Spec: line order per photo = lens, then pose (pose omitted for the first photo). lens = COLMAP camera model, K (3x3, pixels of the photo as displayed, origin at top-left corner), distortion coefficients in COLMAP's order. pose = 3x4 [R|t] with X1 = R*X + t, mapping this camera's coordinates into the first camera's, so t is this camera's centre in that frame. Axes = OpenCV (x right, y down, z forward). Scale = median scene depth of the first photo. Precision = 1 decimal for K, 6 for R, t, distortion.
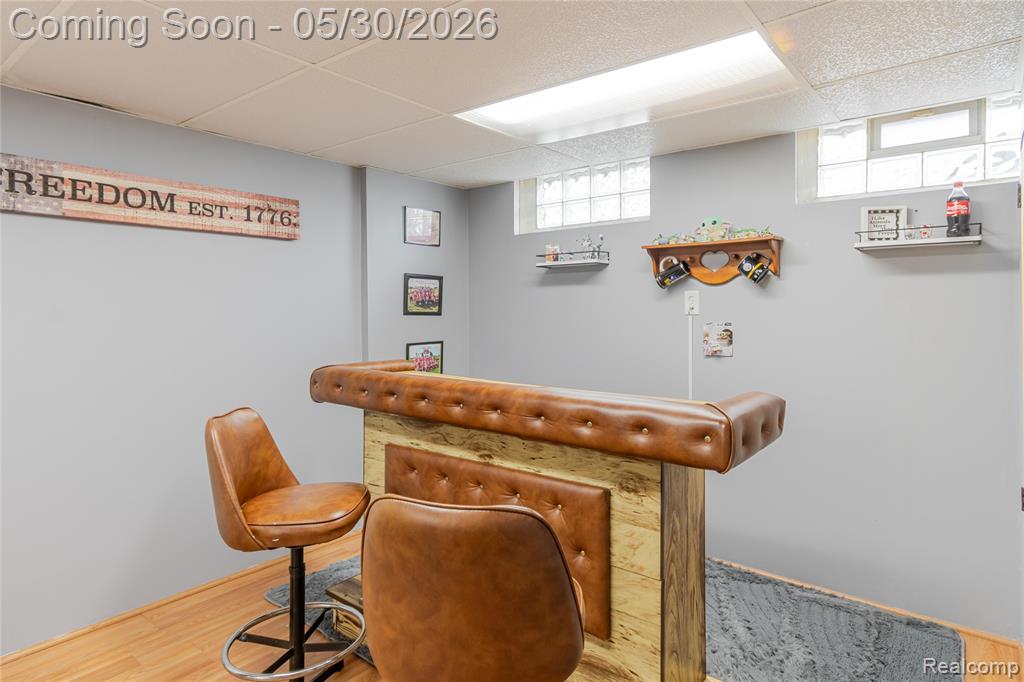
lens RADIAL K [[582.4, 0, 499.6], [0, 582.4, 295.4], [0, 0, 1]] dist [0.003795, 0.007549]
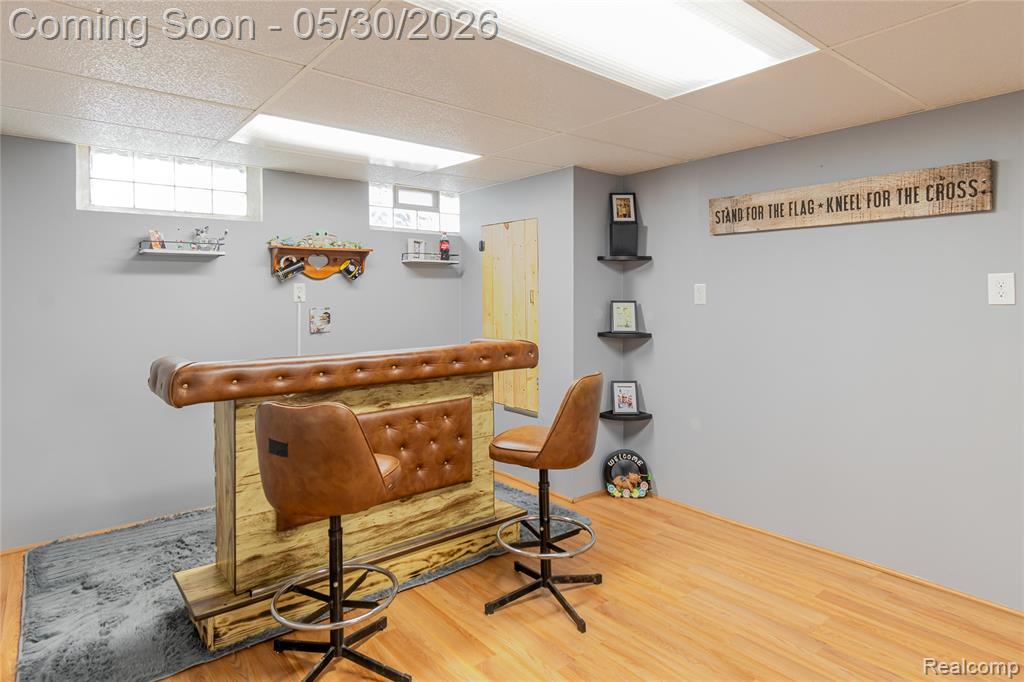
lens RADIAL K [[582.4, 0, 506.6], [0, 582.4, 299.1], [0, 0, 1]] dist [0.003795, 0.007549]
pose [[0.209755, -0.006013, 0.977735, -0.927773], [-0.014668, 0.999849, 0.009296, 0.009051], [-0.977644, -0.016291, 0.209635, 0.317832]]
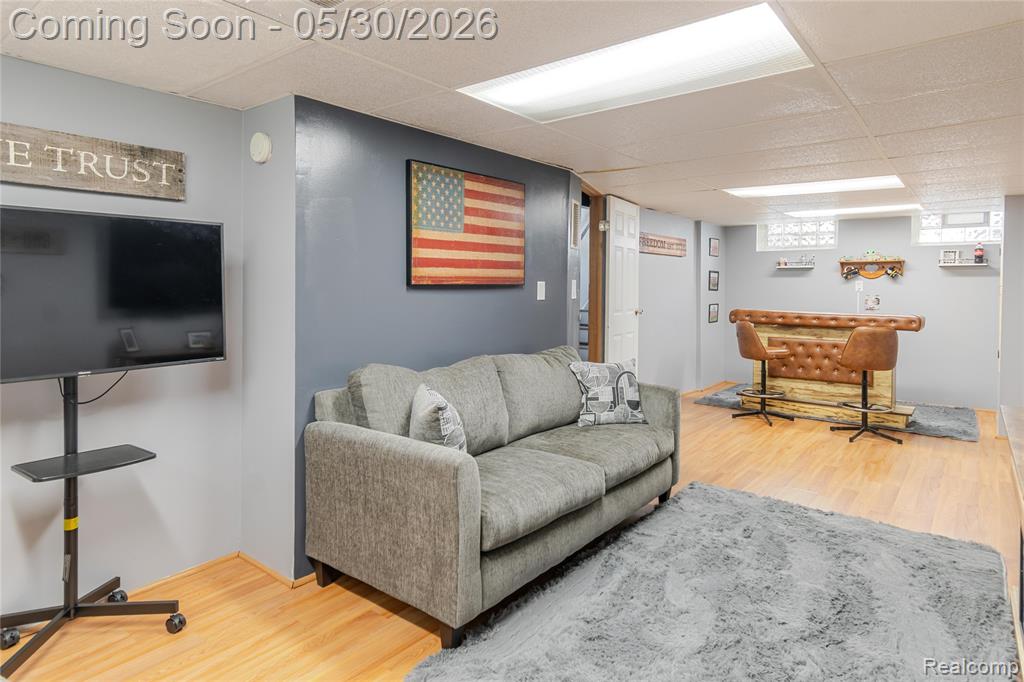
lens RADIAL K [[582.4, 0, 502.5], [0, 582.4, 286.4], [0, 0, 1]] dist [0.003795, 0.007549]
pose [[0.999936, 0.011346, -0.000007, -1.193550], [-0.011344, 0.999718, 0.020846, -0.021330], [0.000244, -0.020845, 0.999783, -1.440588]]
